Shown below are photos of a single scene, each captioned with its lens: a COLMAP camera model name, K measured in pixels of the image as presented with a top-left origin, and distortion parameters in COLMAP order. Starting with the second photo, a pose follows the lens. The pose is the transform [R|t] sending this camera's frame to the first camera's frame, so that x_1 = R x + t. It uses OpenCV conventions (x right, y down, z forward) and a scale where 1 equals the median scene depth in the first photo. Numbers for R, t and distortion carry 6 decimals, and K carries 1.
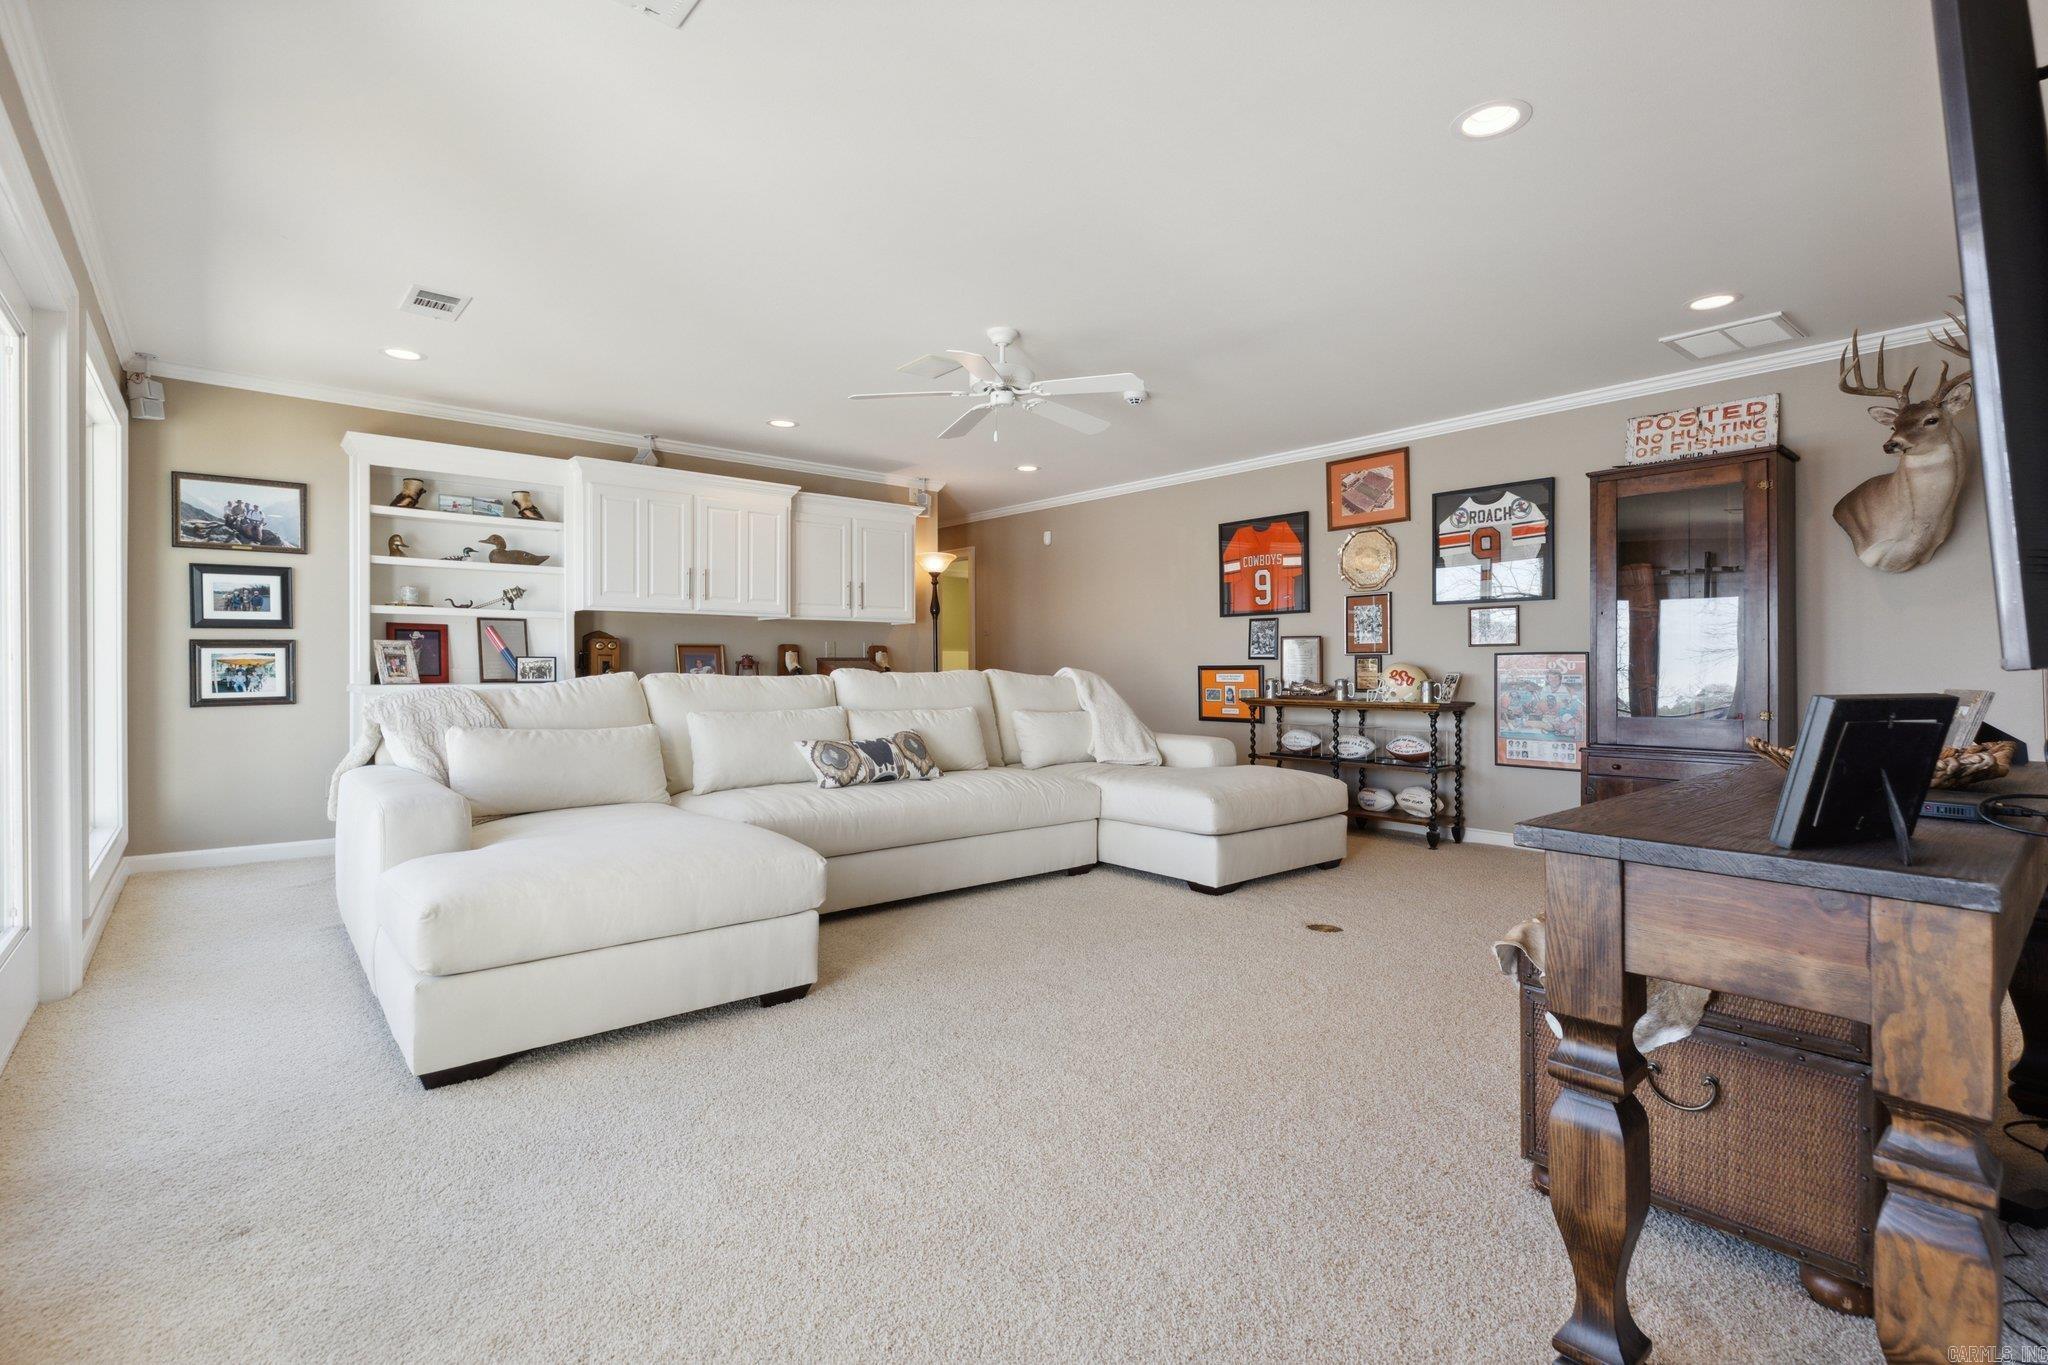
lens RADIAL K [[933.0, 0, 1024.6], [0, 933.0, 674.2], [0, 0, 1]] dist [0.001762, 0.000897]
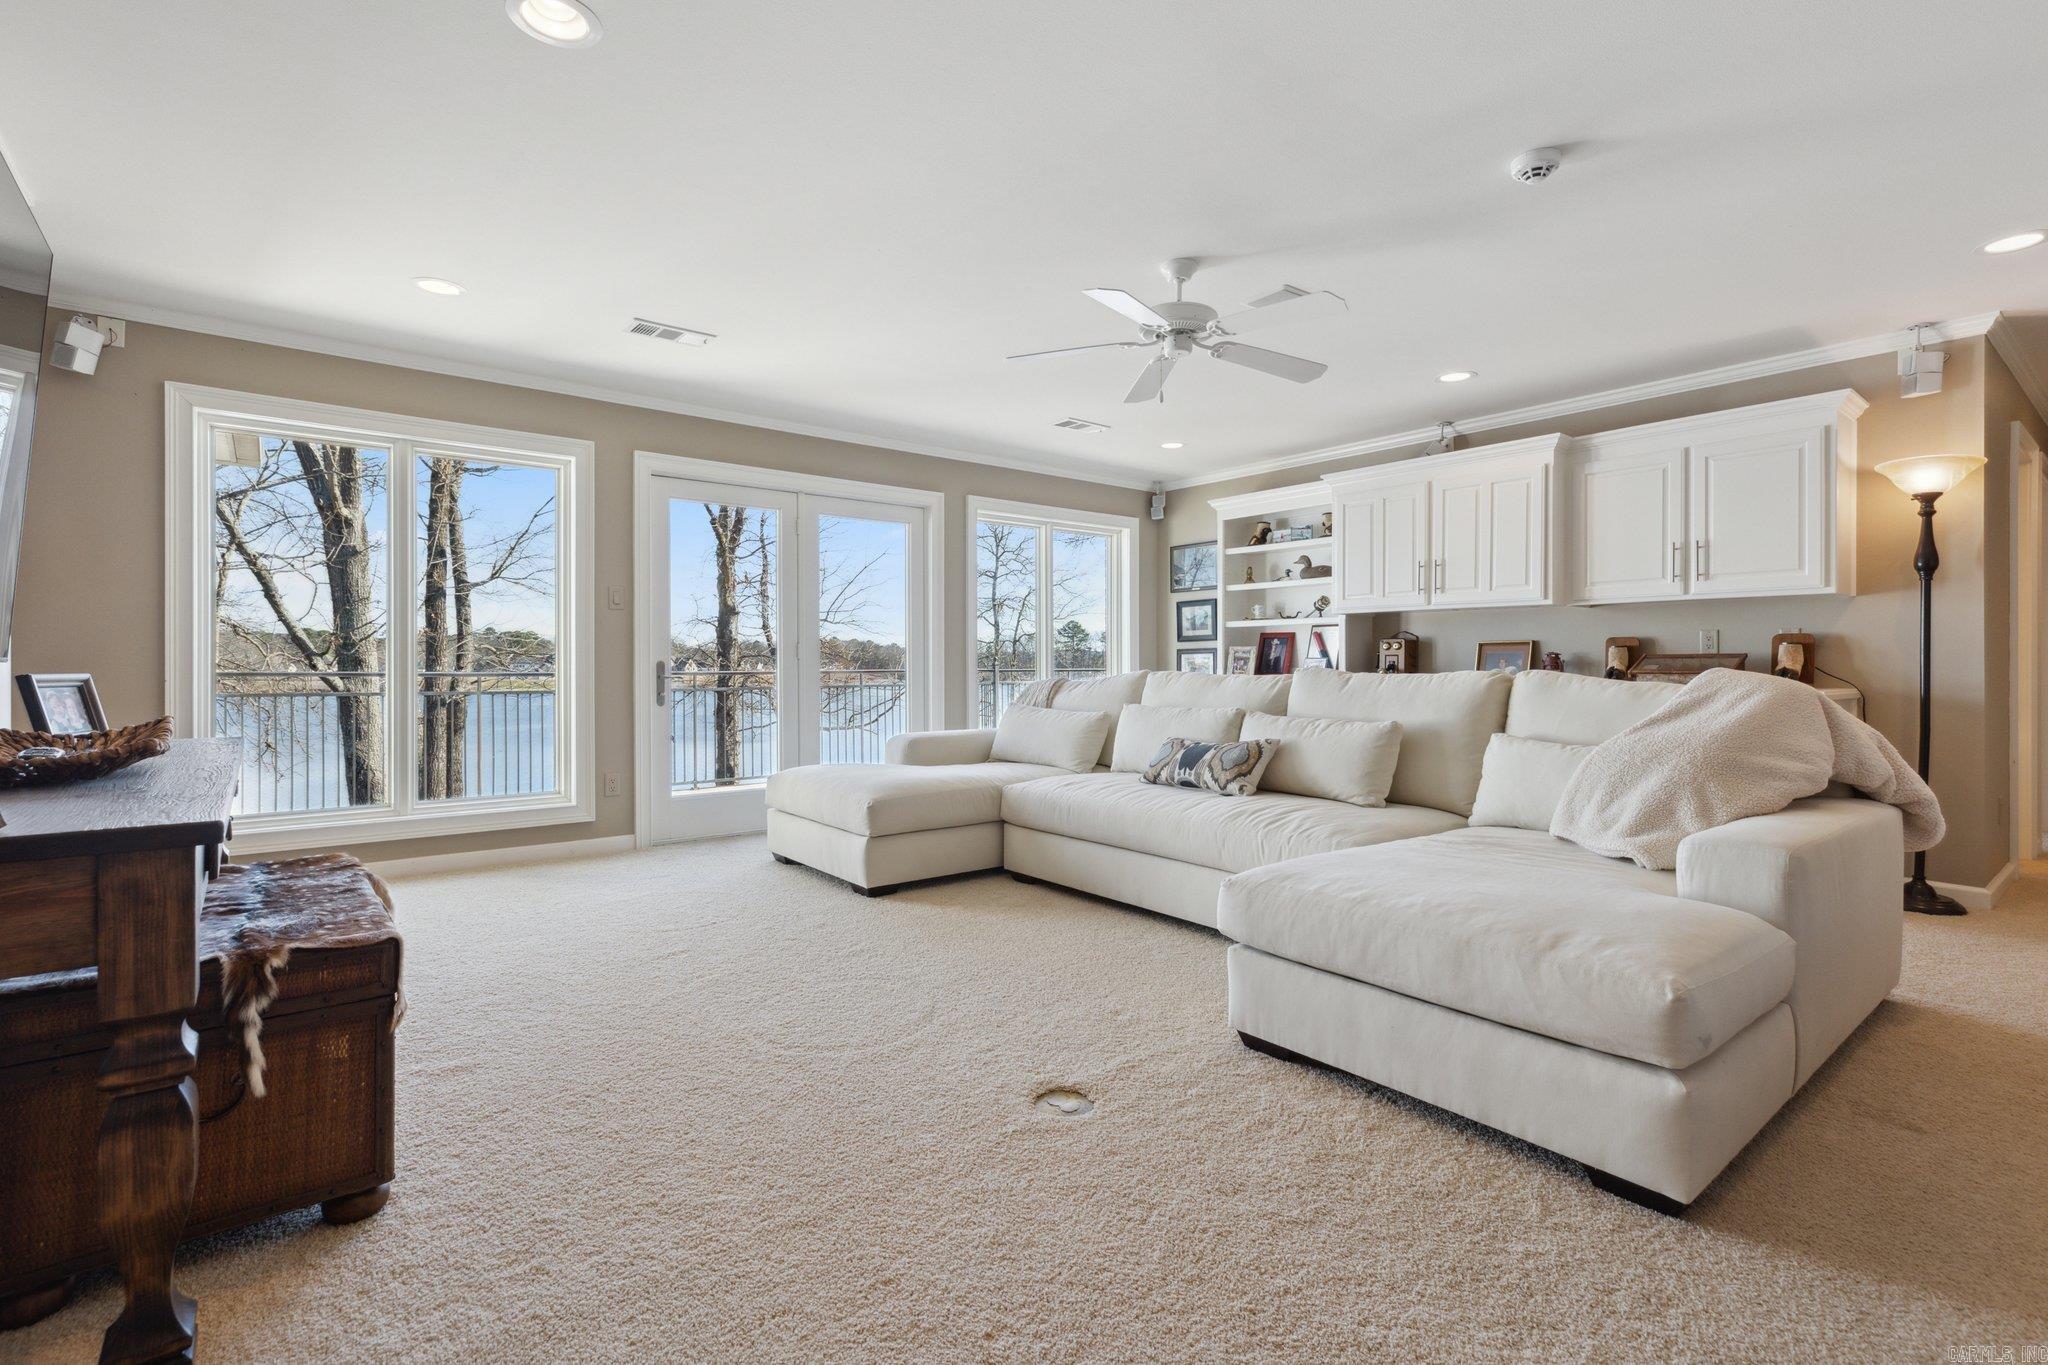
lens RADIAL K [[933.0, 0, 1024.6], [0, 933.0, 674.2], [0, 0, 1]] dist [0.001762, 0.000897]
pose [[-0.028122, 0.008886, -0.999565, 0.628230], [-0.010822, 0.999899, 0.009193, -0.005101], [0.999546, 0.011076, -0.028023, 0.676170]]
